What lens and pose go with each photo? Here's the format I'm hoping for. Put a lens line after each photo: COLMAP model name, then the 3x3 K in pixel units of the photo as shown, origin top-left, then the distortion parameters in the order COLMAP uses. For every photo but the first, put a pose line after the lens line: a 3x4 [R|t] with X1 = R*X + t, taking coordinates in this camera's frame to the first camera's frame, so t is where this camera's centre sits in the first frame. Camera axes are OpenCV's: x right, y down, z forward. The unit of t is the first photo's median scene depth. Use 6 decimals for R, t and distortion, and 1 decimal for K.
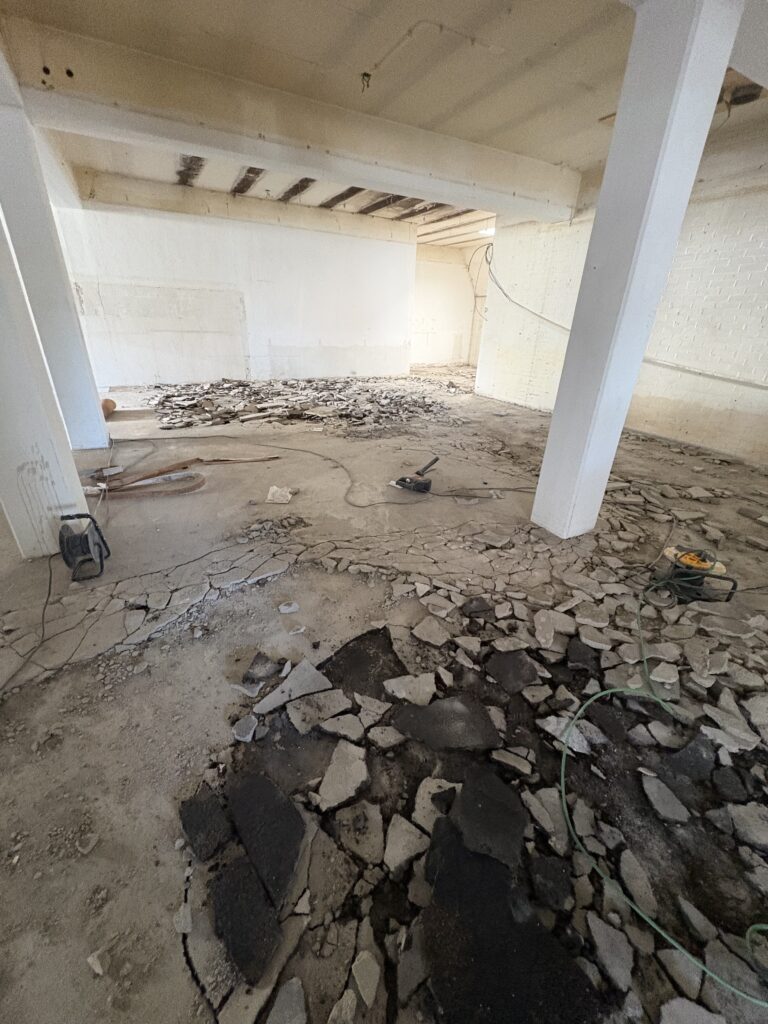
lens RADIAL K [[409.8, 0, 386.2], [0, 409.8, 510.9], [0, 0, 1]] dist [0.001329, -0.000214]
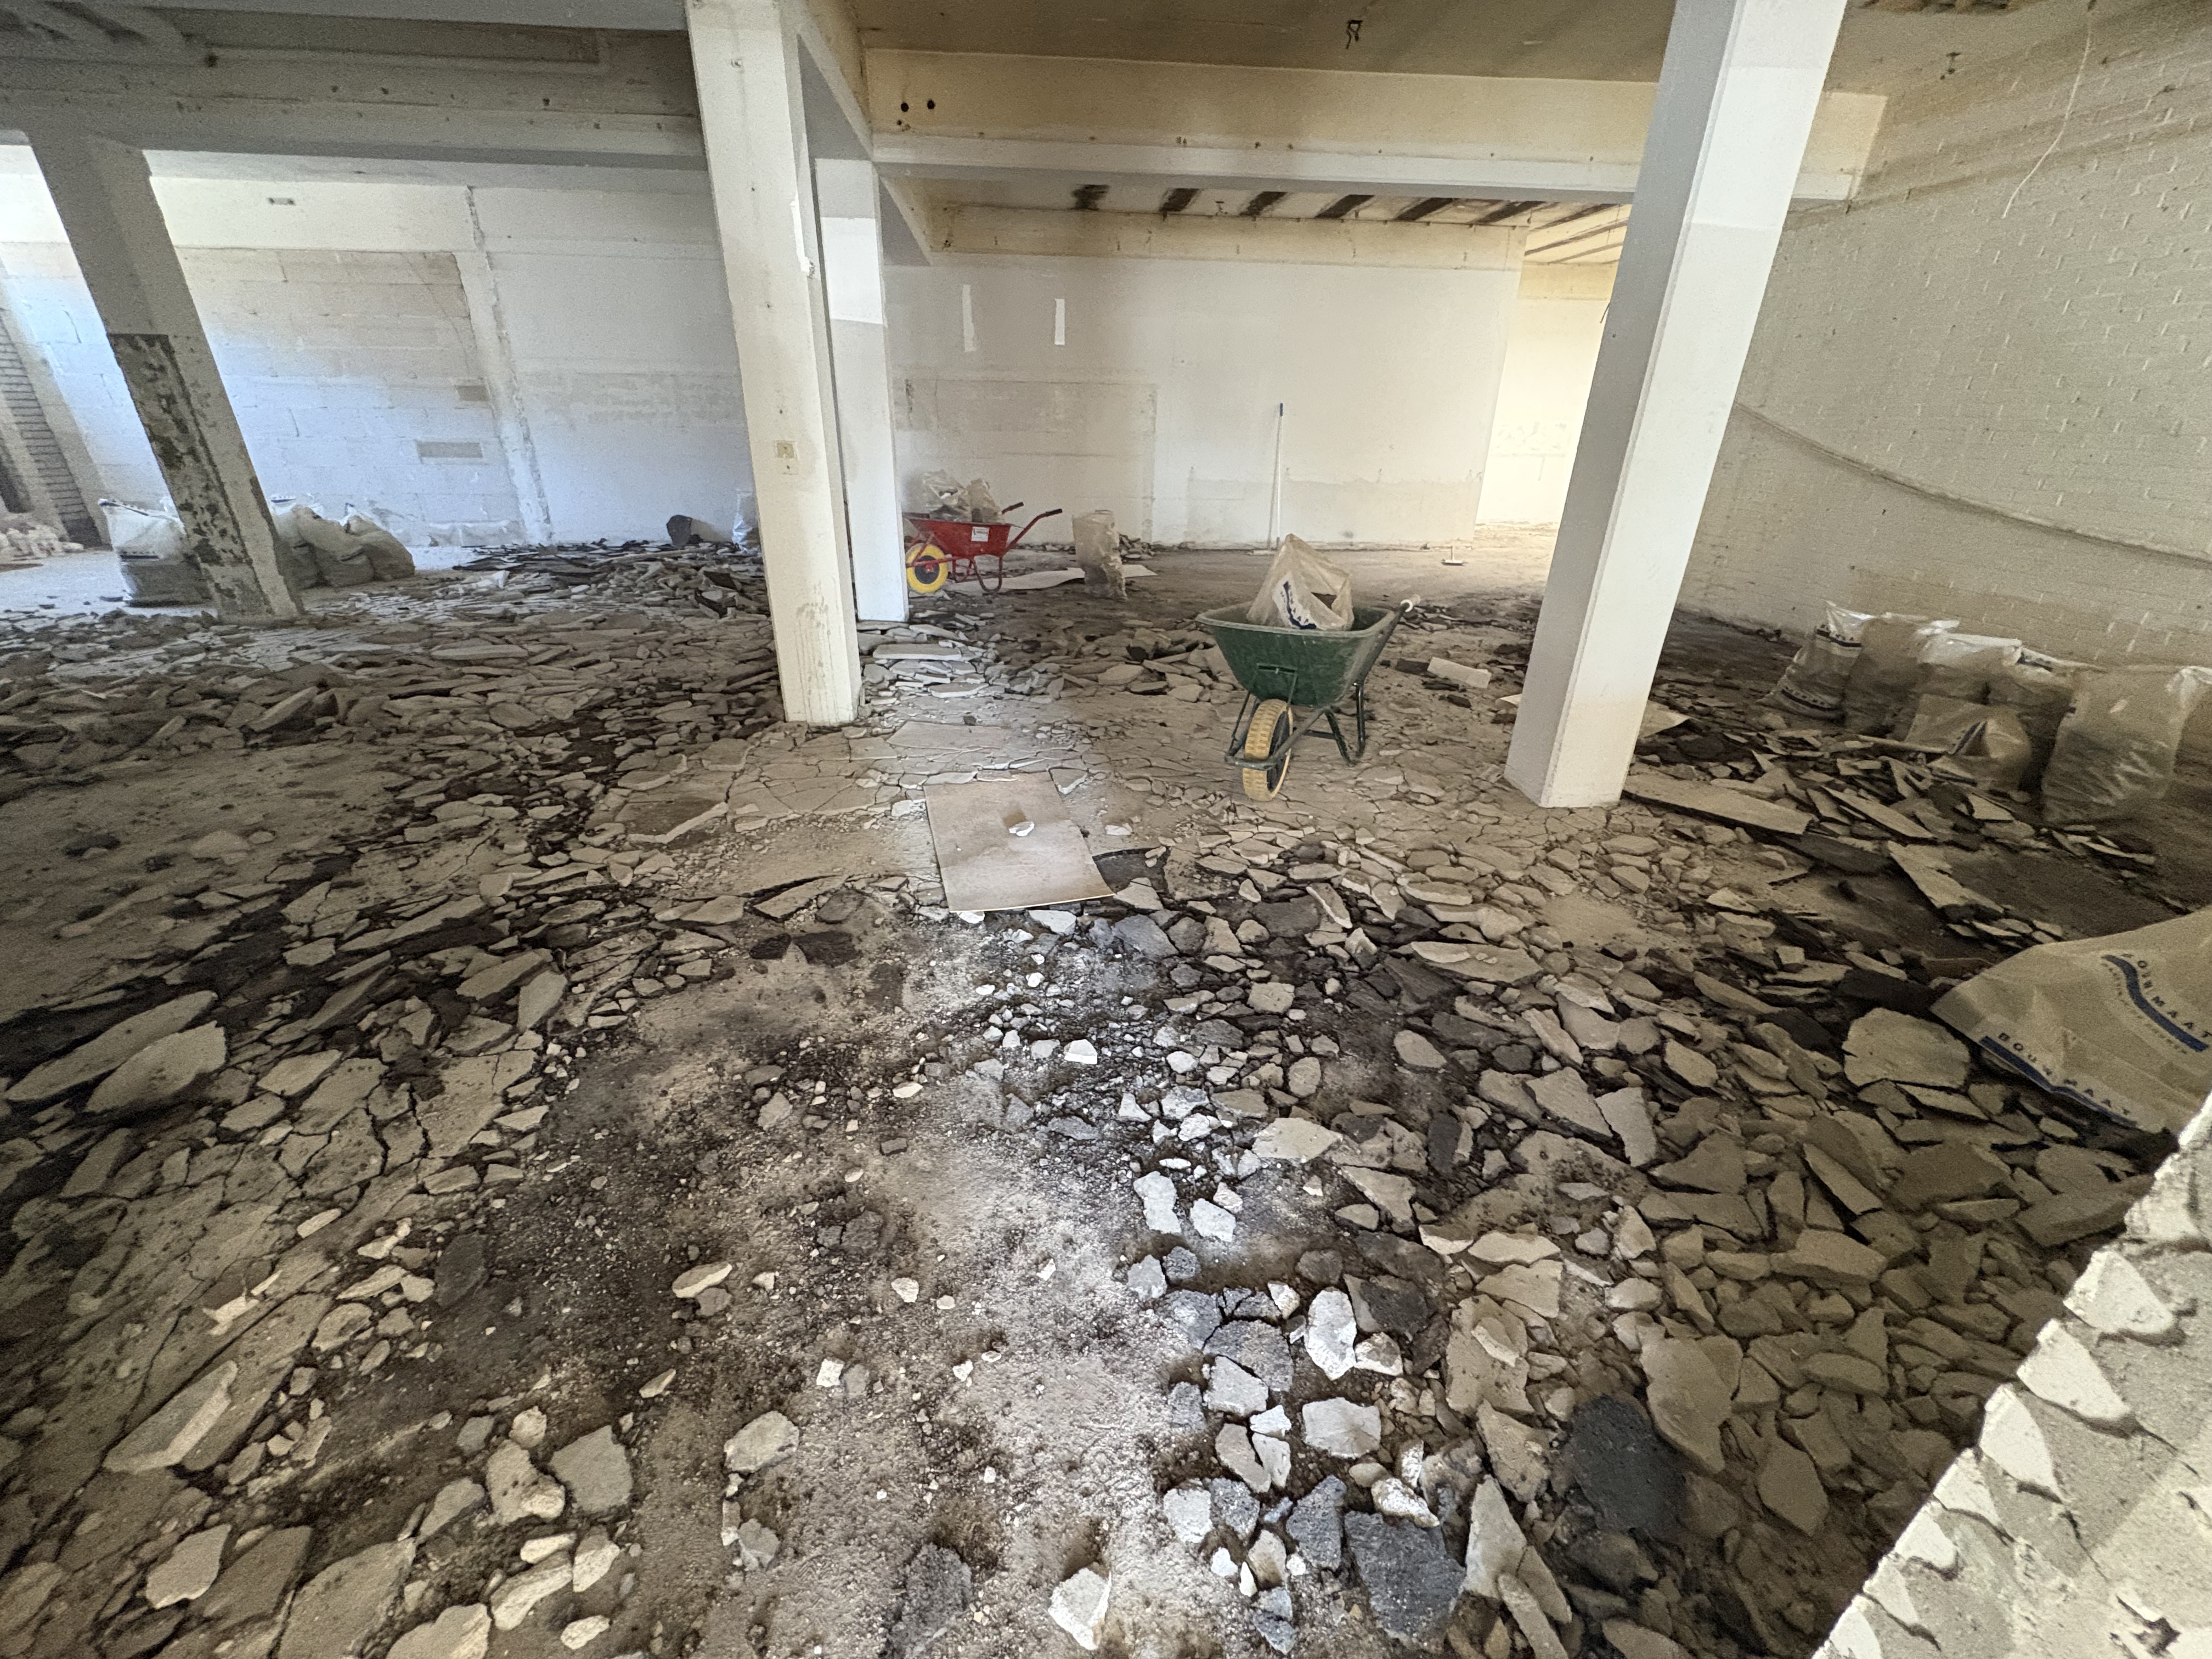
lens RADIAL K [[885.1, 0, 1105.4], [0, 885.1, 828.0], [0, 0, 1]] dist [0.001329, -0.000214]
pose [[0.919937, 0.146648, -0.363607, 0.487279], [-0.152228, 0.988254, 0.013434, 0.255573], [0.361306, 0.042993, 0.931455, -0.534204]]
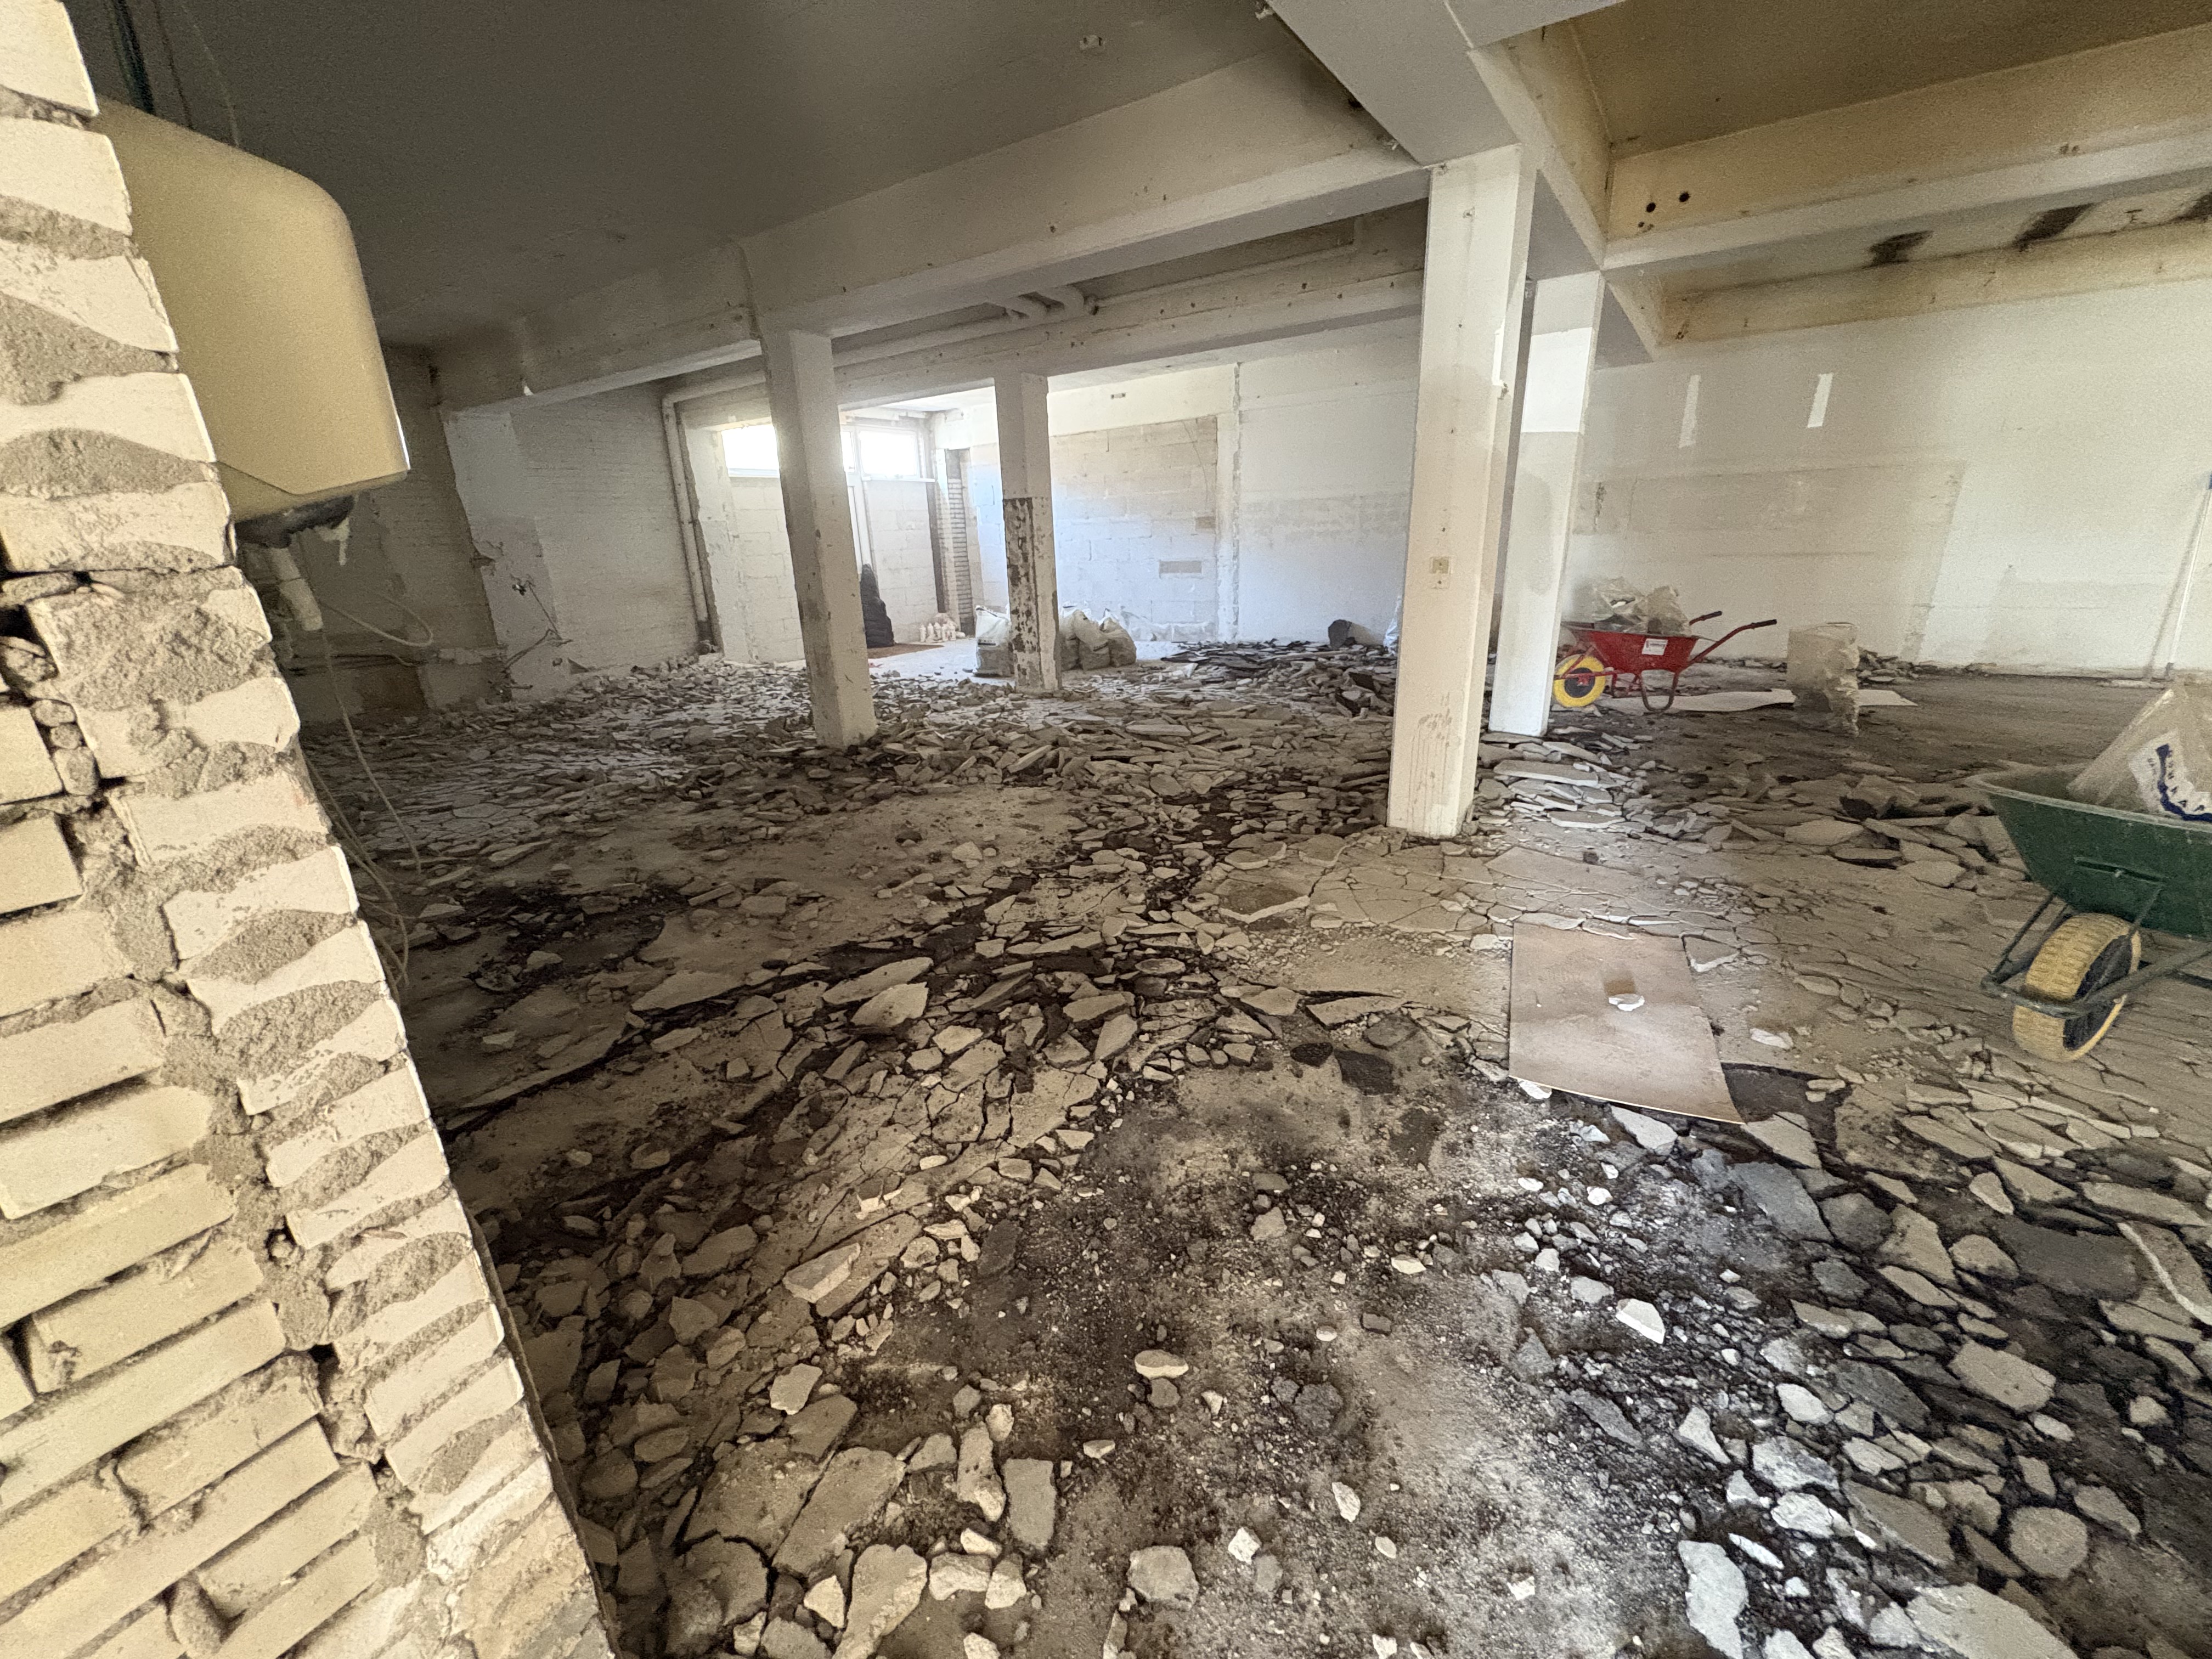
lens RADIAL K [[885.1, 0, 1104.1], [0, 885.1, 827.2], [0, 0, 1]] dist [0.001329, -0.000214]
pose [[0.461313, 0.230373, -0.856807, 0.483000], [-0.328844, 0.941318, 0.076043, 0.209777], [0.824046, 0.246676, 0.509999, -0.484455]]
